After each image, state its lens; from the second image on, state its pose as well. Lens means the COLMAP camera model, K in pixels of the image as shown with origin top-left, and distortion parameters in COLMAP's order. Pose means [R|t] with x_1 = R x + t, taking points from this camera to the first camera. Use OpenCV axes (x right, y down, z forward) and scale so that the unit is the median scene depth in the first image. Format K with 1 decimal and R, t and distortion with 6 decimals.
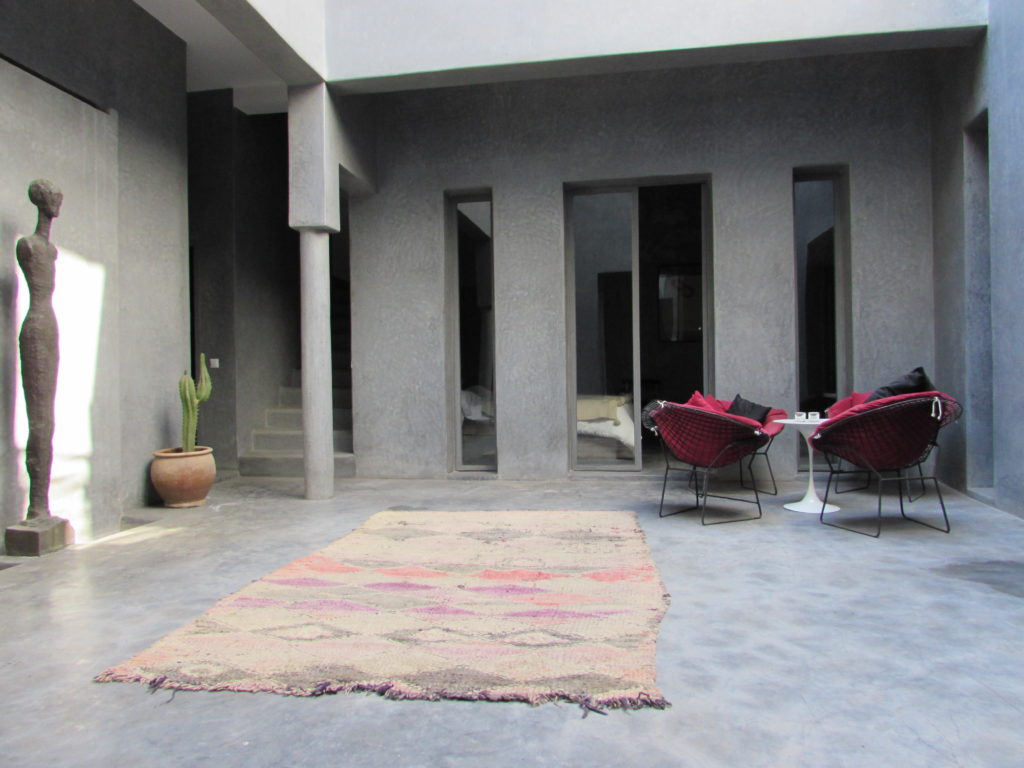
lens RADIAL K [[722.4, 0, 514.7], [0, 722.4, 386.0], [0, 0, 1]] dist [-0.042148, 0.019709]
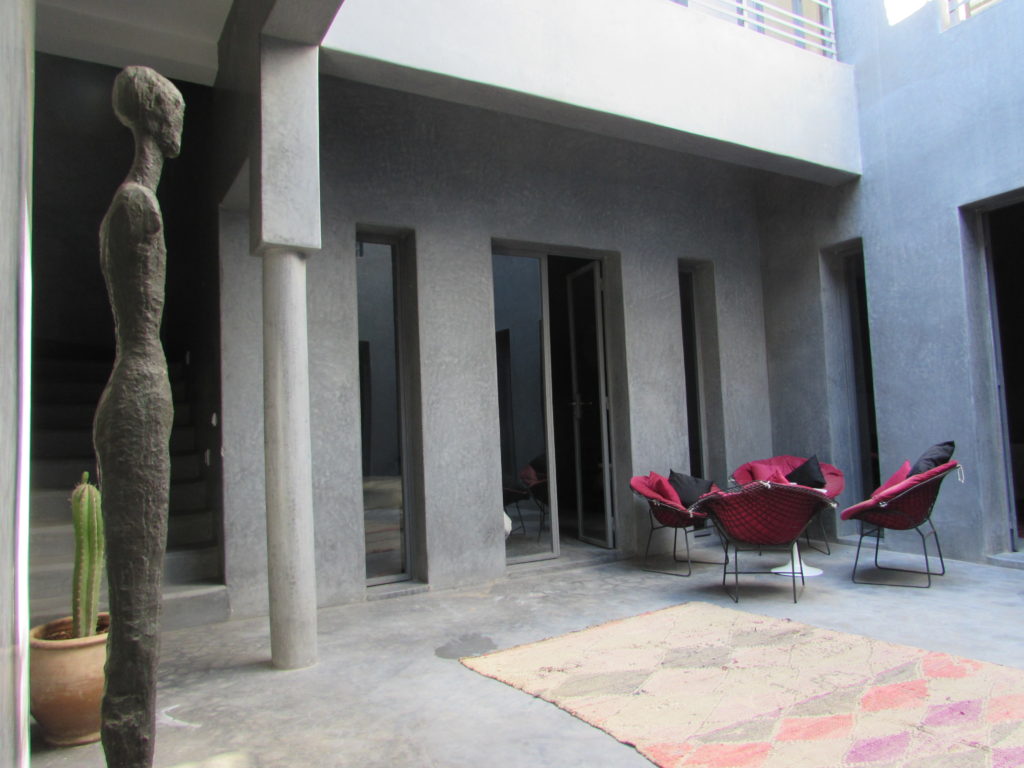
lens RADIAL K [[722.4, 0, 515.0], [0, 722.4, 387.0], [0, 0, 1]] dist [-0.042148, 0.019709]
pose [[0.765709, 0.025244, 0.642692, -0.551503], [0.035454, 0.996054, -0.081364, -0.031398], [-0.642209, 0.085088, 0.761792, 0.373655]]
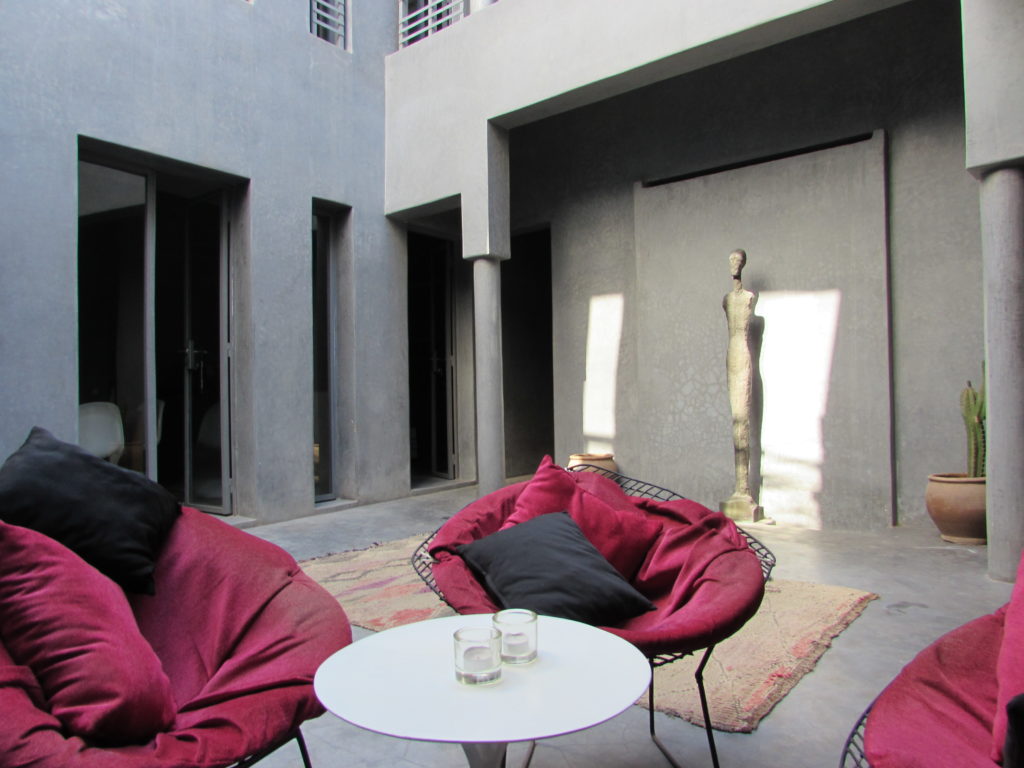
lens RADIAL K [[722.4, 0, 510.8], [0, 722.4, 384.9], [0, 0, 1]] dist [-0.042148, 0.019709]
pose [[-0.553743, 0.016883, -0.832517, 0.526189], [0.018235, 0.999801, 0.008147, -0.034053], [0.832488, -0.010669, -0.553940, 1.000155]]
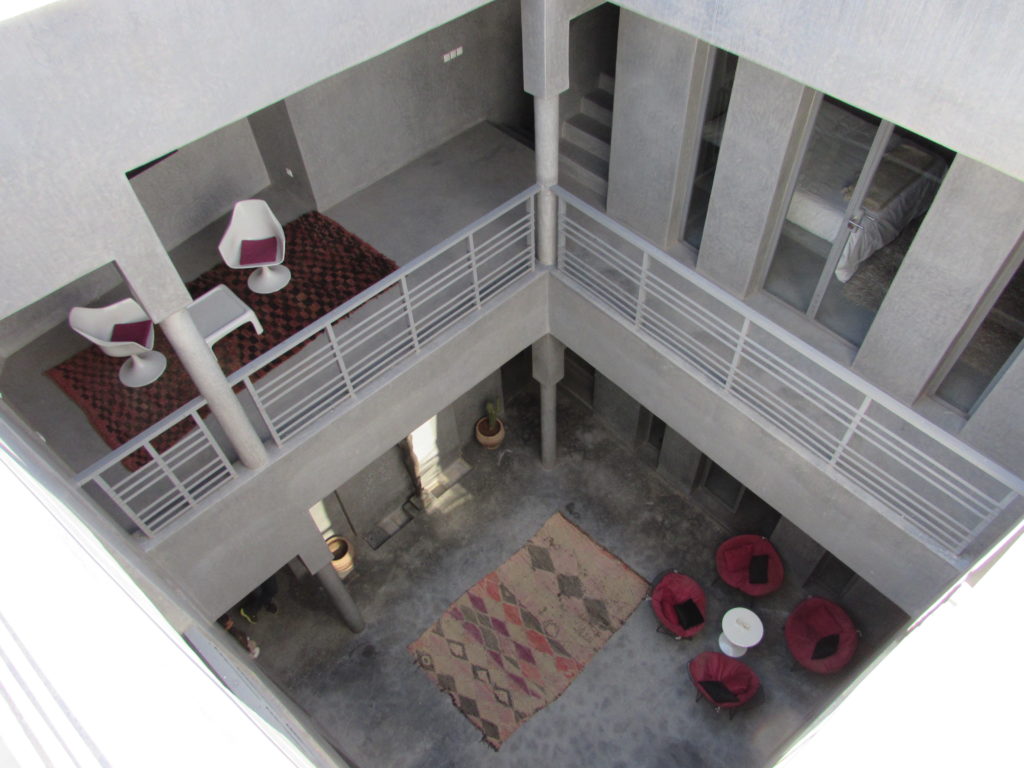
lens RADIAL K [[722.4, 0, 511.6], [0, 722.4, 386.2], [0, 0, 1]] dist [-0.042148, 0.019709]
pose [[0.779270, 0.480059, -0.402842, 0.349570], [0.026914, 0.616582, 0.786831, -1.564859], [0.626110, -0.623995, 0.467564, 0.149213]]
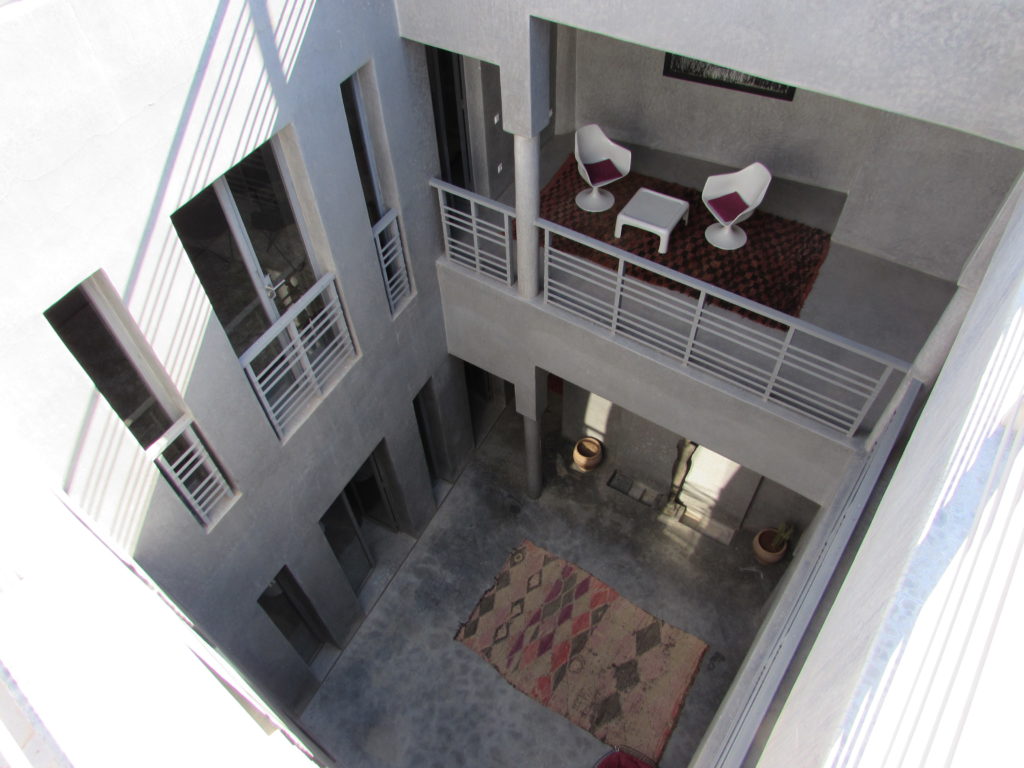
lens RADIAL K [[722.4, 0, 509.4], [0, 722.4, 384.9], [0, 0, 1]] dist [-0.042148, 0.019709]
pose [[-0.440740, 0.717496, -0.539395, 0.514916], [0.038420, 0.615435, 0.787250, -1.579864], [0.896812, 0.326249, -0.298813, 0.802073]]
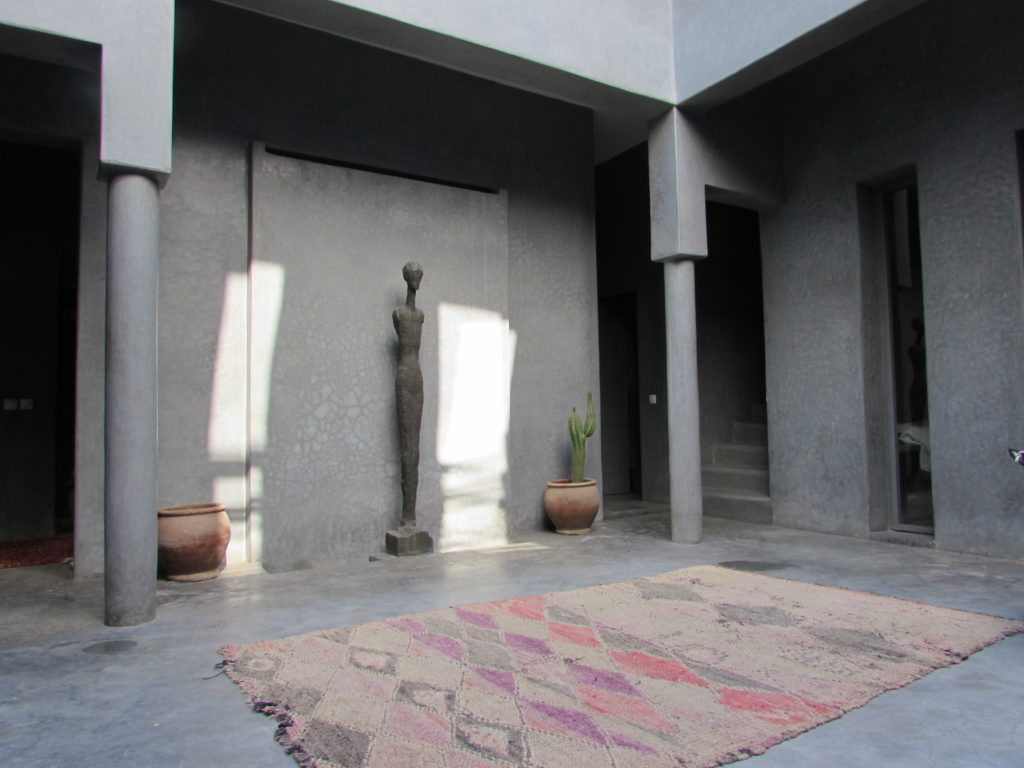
lens RADIAL K [[722.4, 0, 512.8], [0, 722.4, 385.3], [0, 0, 1]] dist [-0.042148, 0.019709]
pose [[0.640143, -0.034409, -0.767485, 0.317667], [0.000239, 0.999005, -0.044590, -0.006703], [0.768256, 0.028360, 0.639515, 0.224319]]
